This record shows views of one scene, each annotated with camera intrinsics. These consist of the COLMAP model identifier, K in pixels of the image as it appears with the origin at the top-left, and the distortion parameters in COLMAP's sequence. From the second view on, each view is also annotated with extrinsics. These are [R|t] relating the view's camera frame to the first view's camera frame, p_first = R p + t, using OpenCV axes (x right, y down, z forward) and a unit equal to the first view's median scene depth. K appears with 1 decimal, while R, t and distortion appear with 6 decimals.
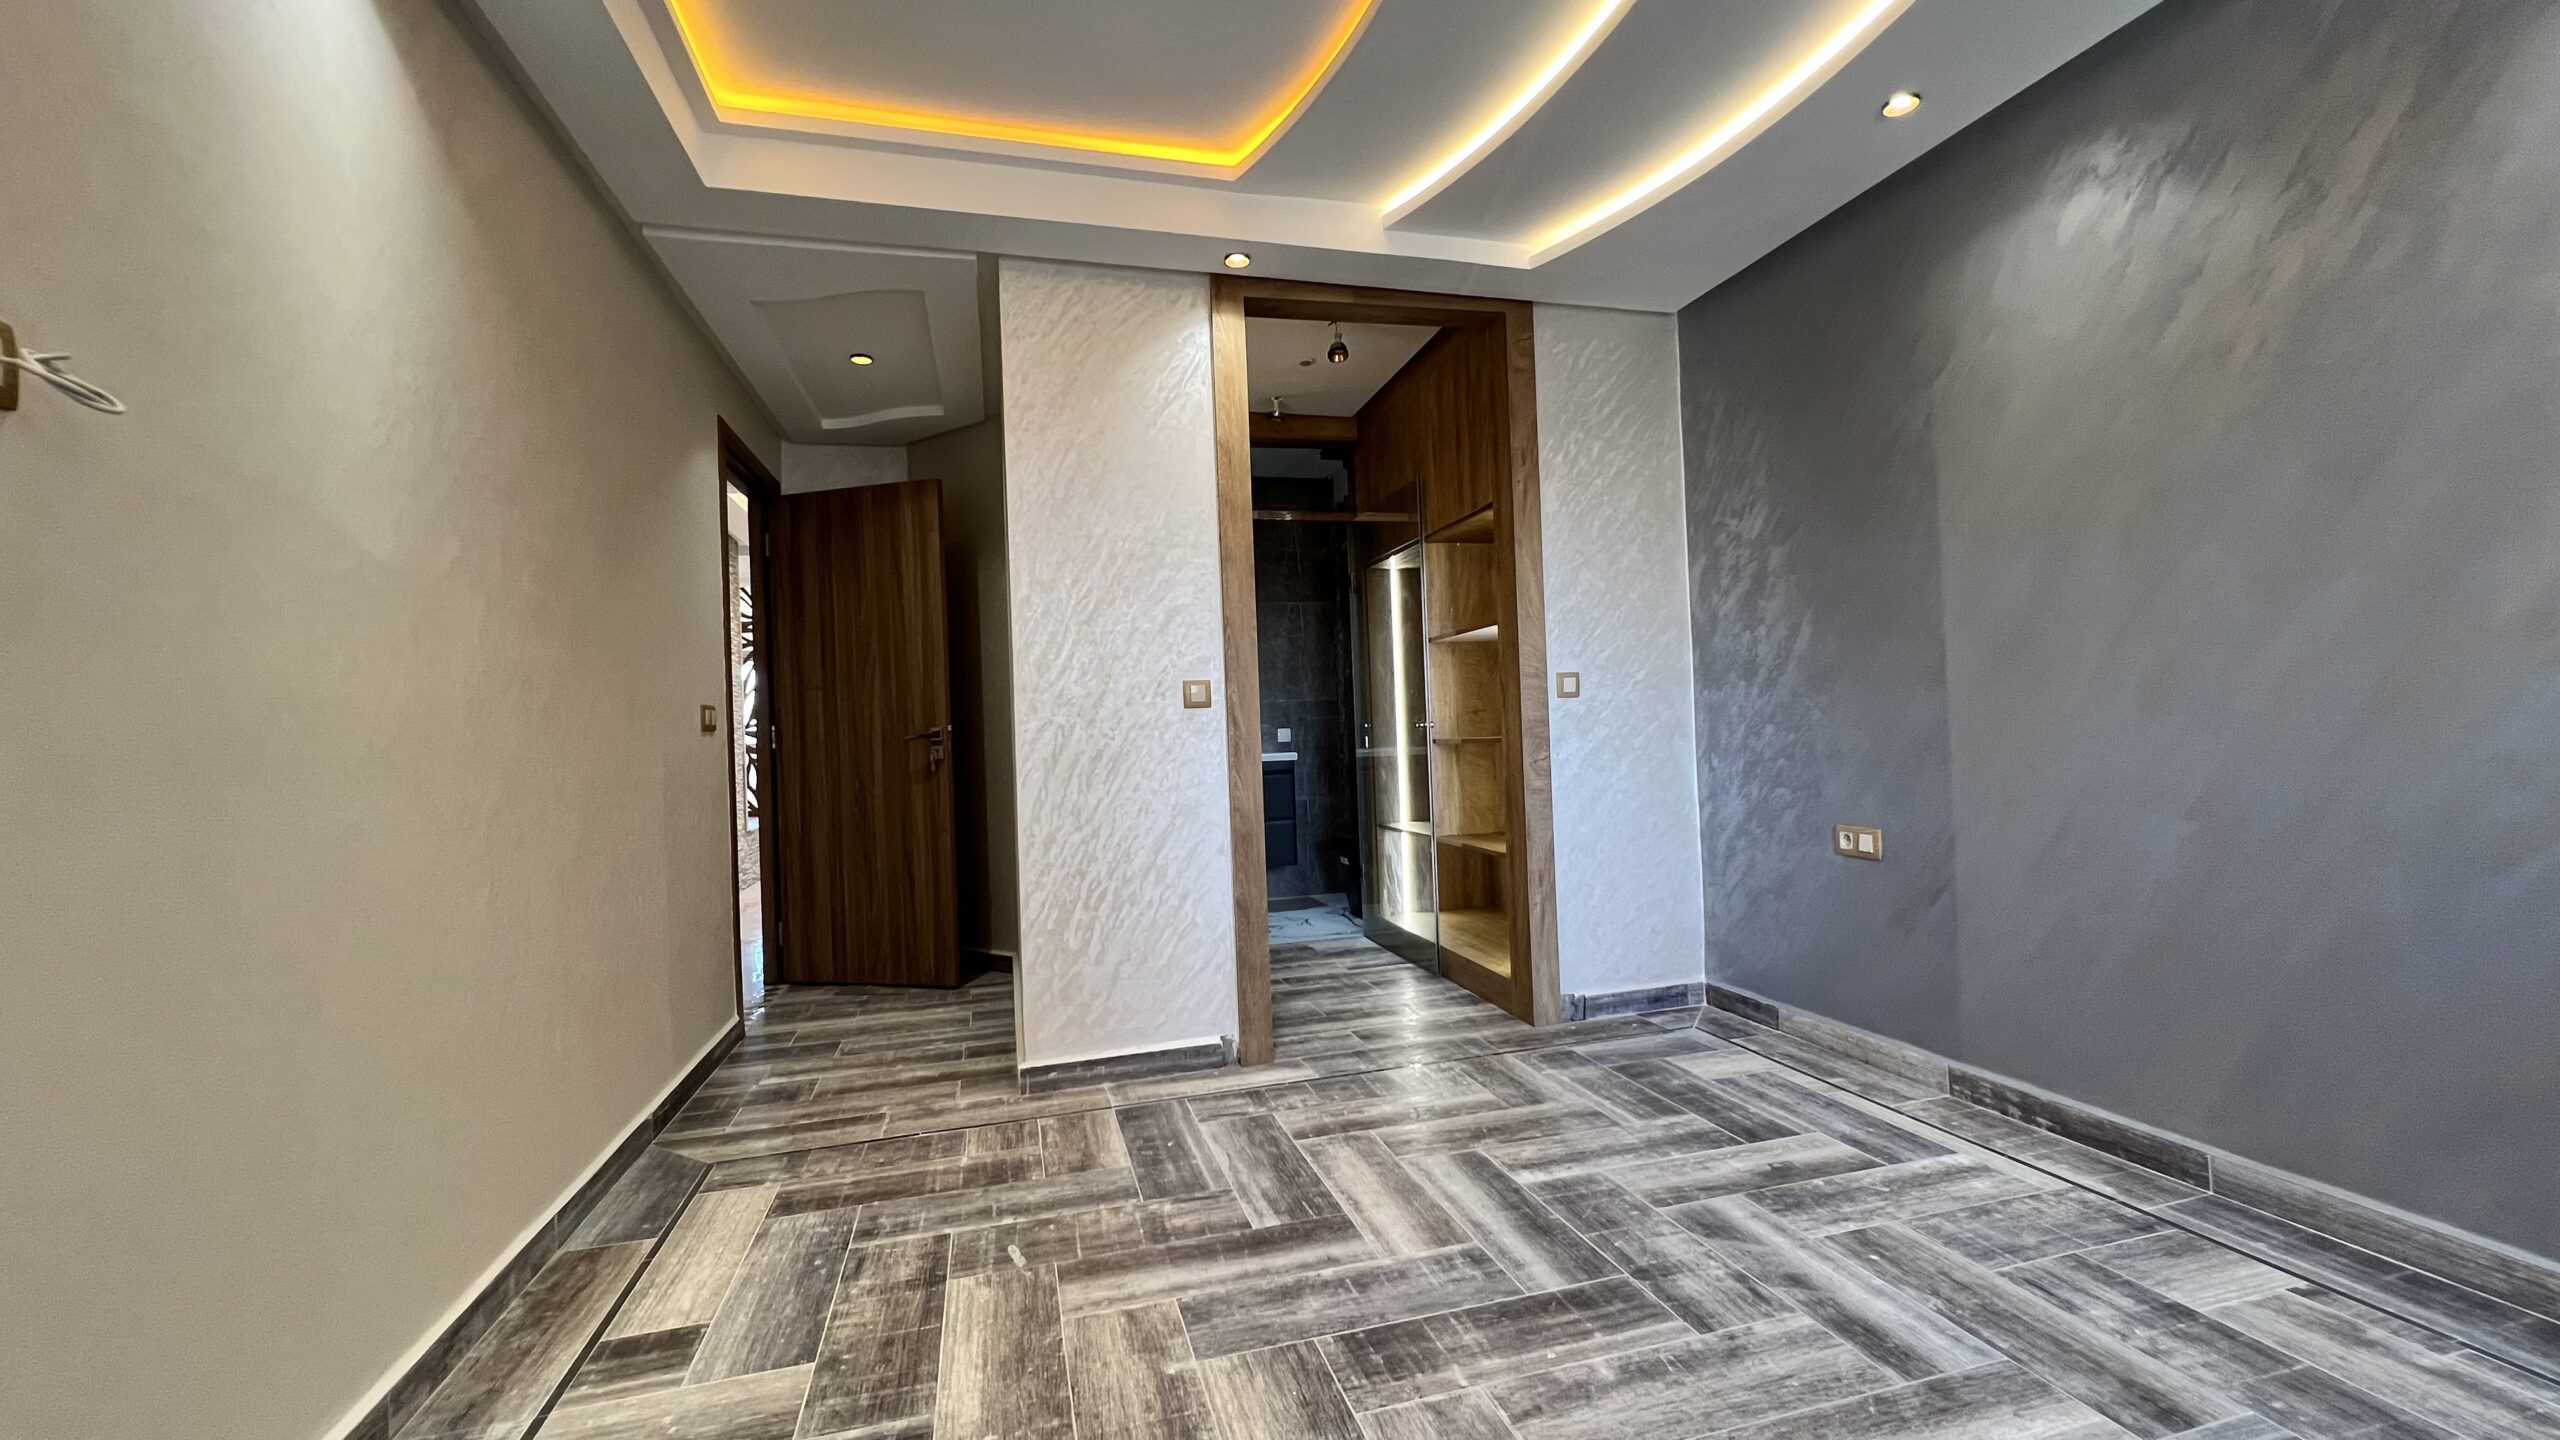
lens RADIAL K [[1027.2, 0, 1273.2], [0, 1027.2, 715.4], [0, 0, 1]] dist [-0.002560, -0.000250]
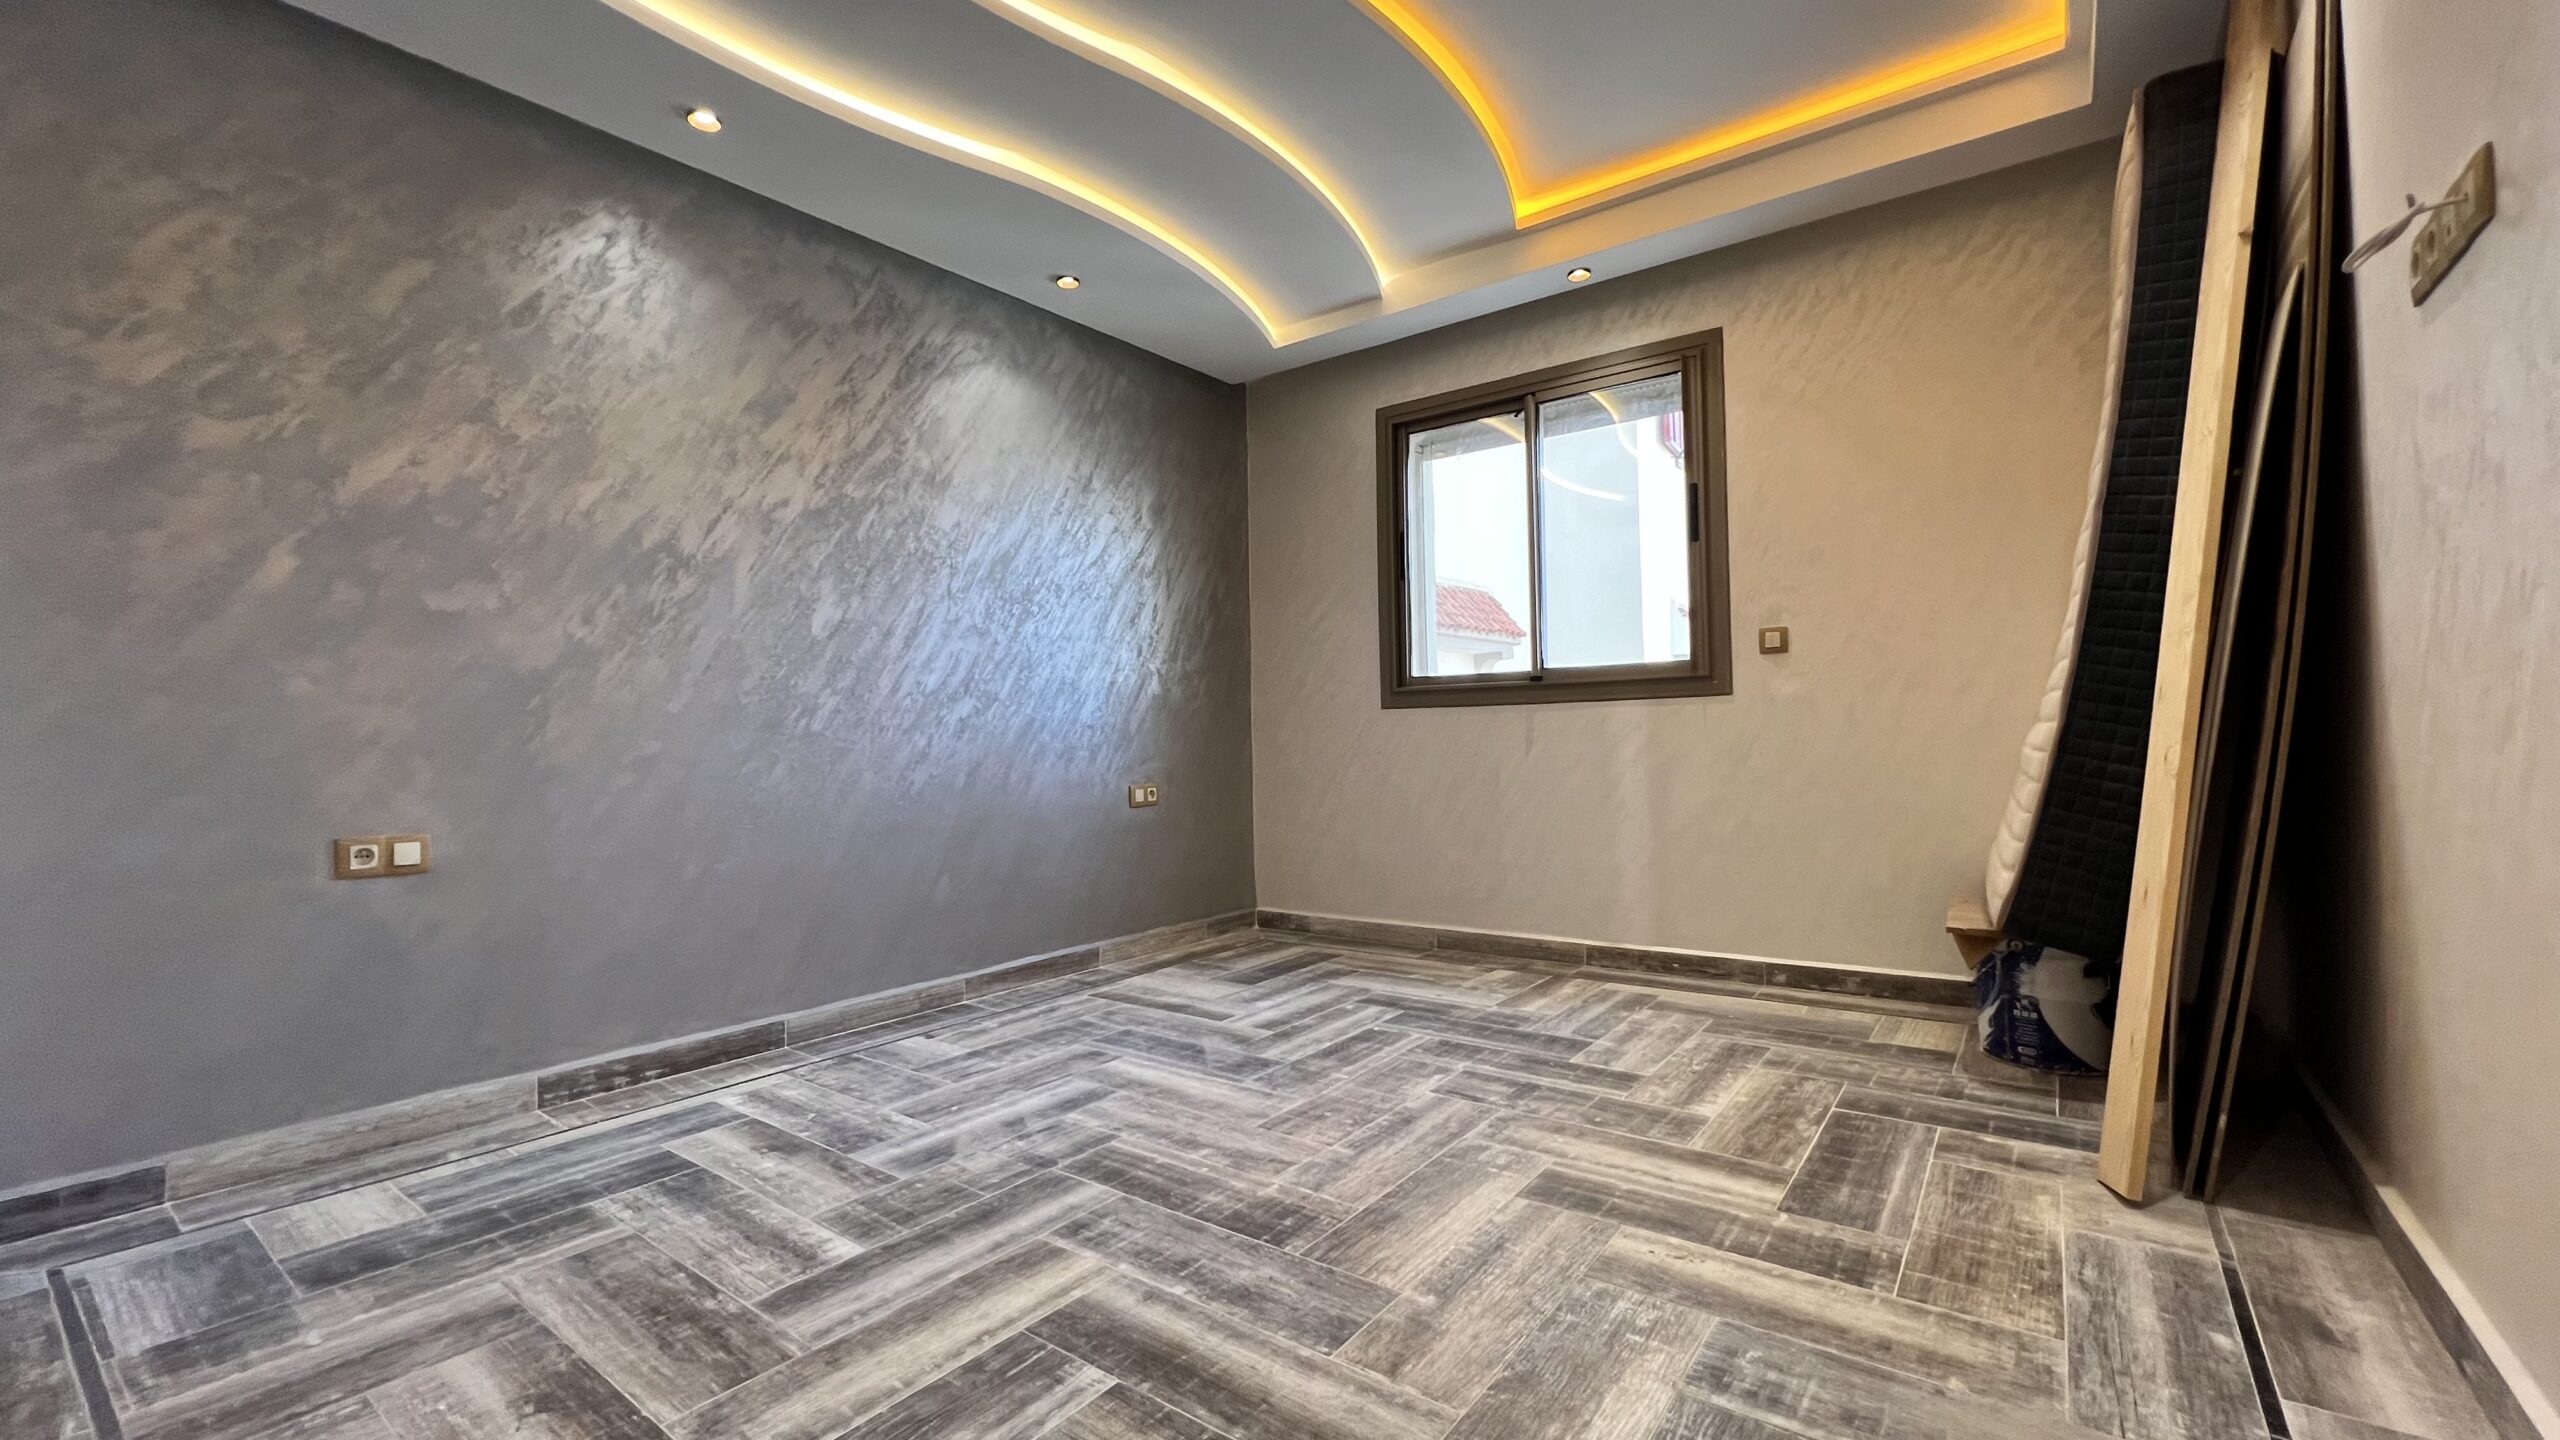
lens RADIAL K [[1027.2, 0, 1273.2], [0, 1027.2, 715.4], [0, 0, 1]] dist [-0.002560, -0.000250]
pose [[-0.607748, 0.072774, 0.790789, -0.606190], [0.034409, 0.997270, -0.065331, 0.127193], [-0.793384, -0.012495, -0.608593, 1.297399]]
